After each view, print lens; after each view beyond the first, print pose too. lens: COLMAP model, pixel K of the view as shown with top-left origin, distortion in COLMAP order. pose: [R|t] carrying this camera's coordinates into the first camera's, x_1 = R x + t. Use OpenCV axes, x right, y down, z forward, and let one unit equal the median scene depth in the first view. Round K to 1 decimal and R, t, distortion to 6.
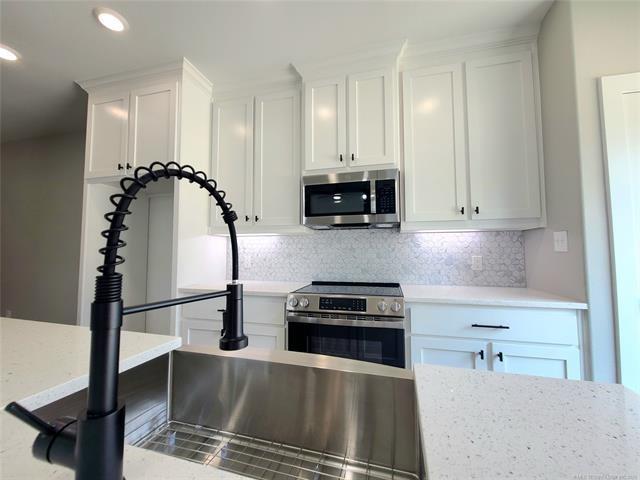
lens RADIAL K [[263.5, 0, 318.1], [0, 263.5, 235.8], [0, 0, 1]] dist [-0.001194, -0.000508]
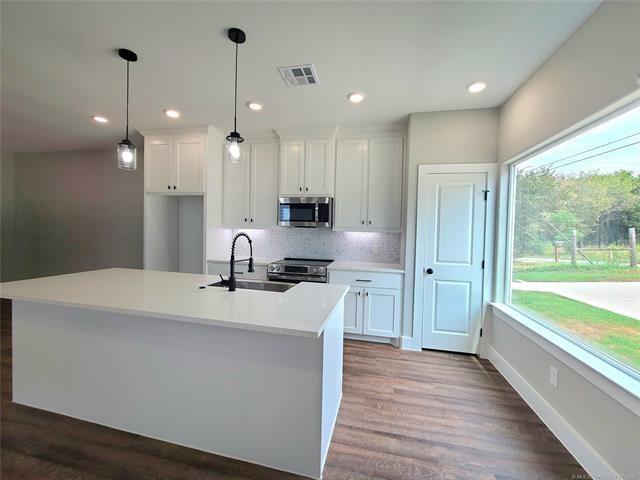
lens RADIAL K [[263.5, 0, 318.1], [0, 263.5, 235.8], [0, 0, 1]] dist [-0.001194, -0.000508]
pose [[0.998773, 0.025939, 0.042183, 0.139722], [-0.029395, 0.996076, 0.083476, -0.135343], [-0.039852, -0.084613, 0.995617, -0.796625]]
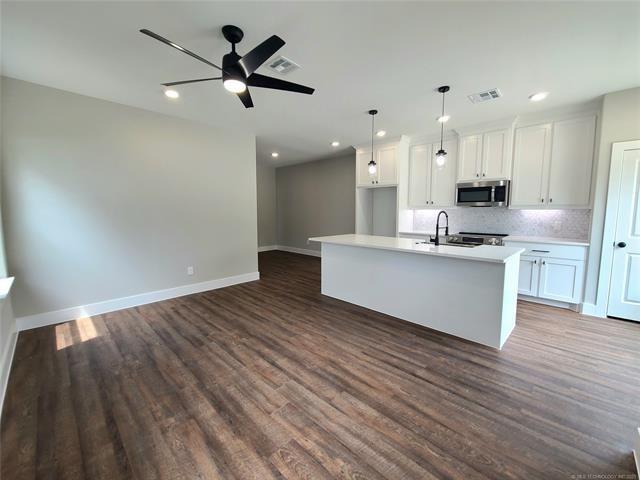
lens RADIAL K [[263.5, 0, 318.1], [0, 263.5, 235.8], [0, 0, 1]] dist [-0.001194, -0.000508]
pose [[0.872625, 0.048422, -0.485984, 0.019727], [0.028381, 0.988364, 0.149438, -0.166811], [0.487565, -0.144197, 0.861097, -1.576287]]
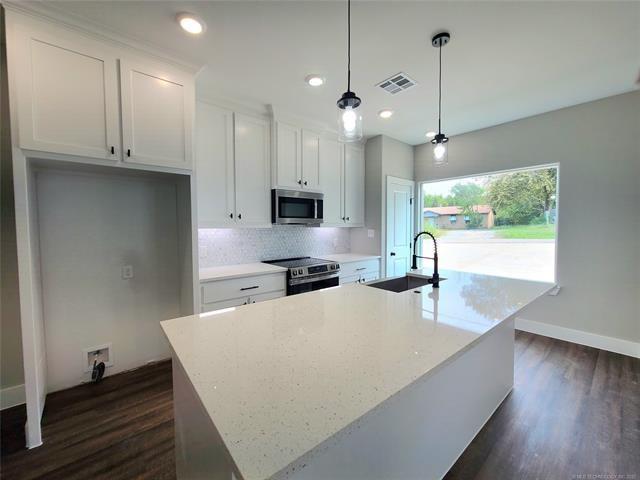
lens RADIAL K [[263.5, 0, 318.1], [0, 263.5, 235.8], [0, 0, 1]] dist [-0.001194, -0.000508]
pose [[0.562314, -0.031970, 0.826305, -1.203674], [-0.047240, 0.996379, 0.070697, -0.089905], [-0.825573, -0.078789, 0.558768, -0.013990]]
